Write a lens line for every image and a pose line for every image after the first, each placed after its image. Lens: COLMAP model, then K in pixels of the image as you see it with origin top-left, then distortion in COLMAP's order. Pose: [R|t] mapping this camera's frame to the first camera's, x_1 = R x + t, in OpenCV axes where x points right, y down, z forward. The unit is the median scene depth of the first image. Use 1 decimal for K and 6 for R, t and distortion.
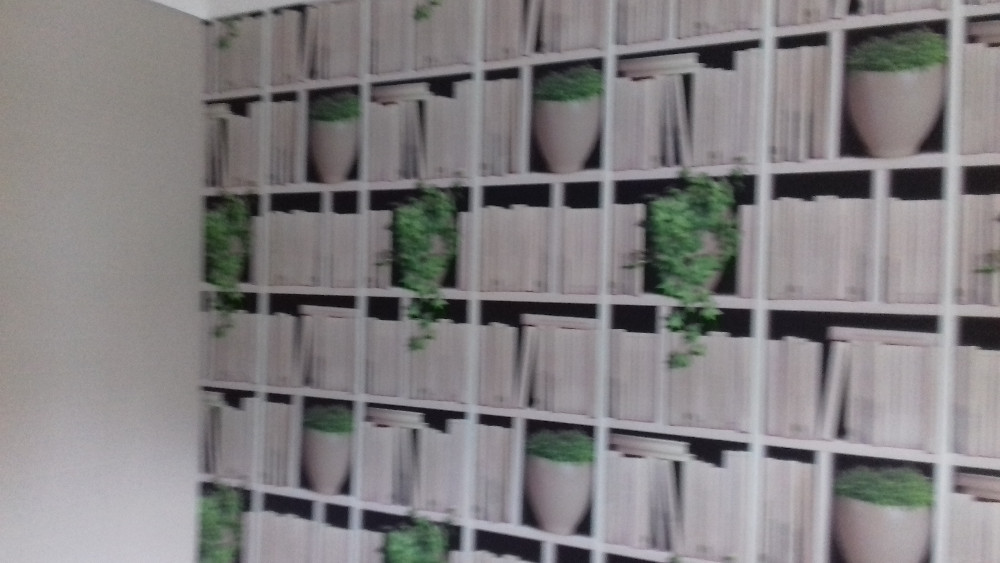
lens RADIAL K [[1425.2, 0, 500.0], [0, 1425.2, 281.5], [0, 0, 1]] dist [0.142427, -0.063577]
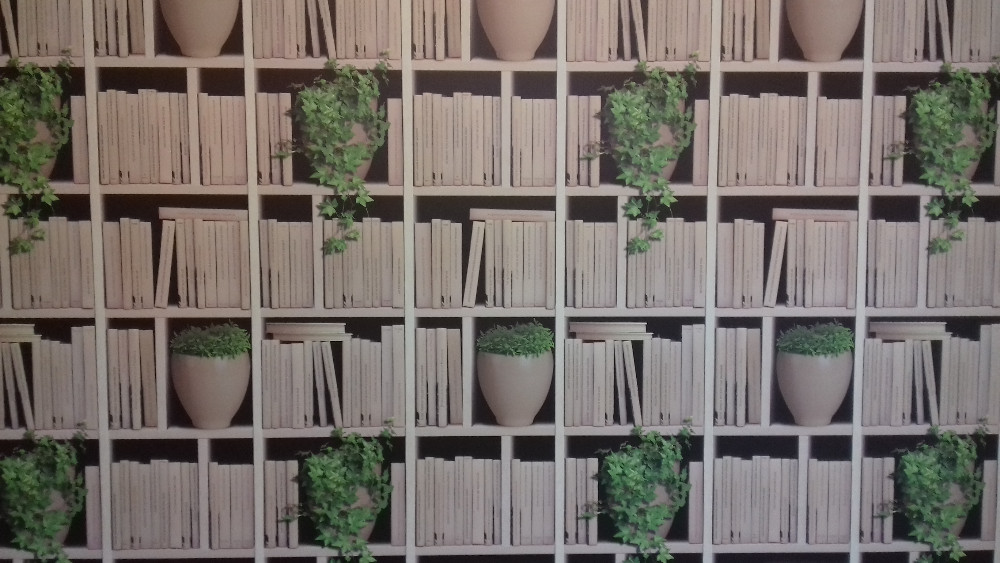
lens RADIAL K [[1129.2, 0, 500.0], [0, 1129.2, 281.5], [0, 0, 1]] dist [0.166496, -0.574779]
pose [[0.723954, -0.083369, 0.684792, -0.518514], [0.012475, 0.994090, 0.107835, -0.010879], [-0.689736, -0.069525, 0.720716, 0.457101]]
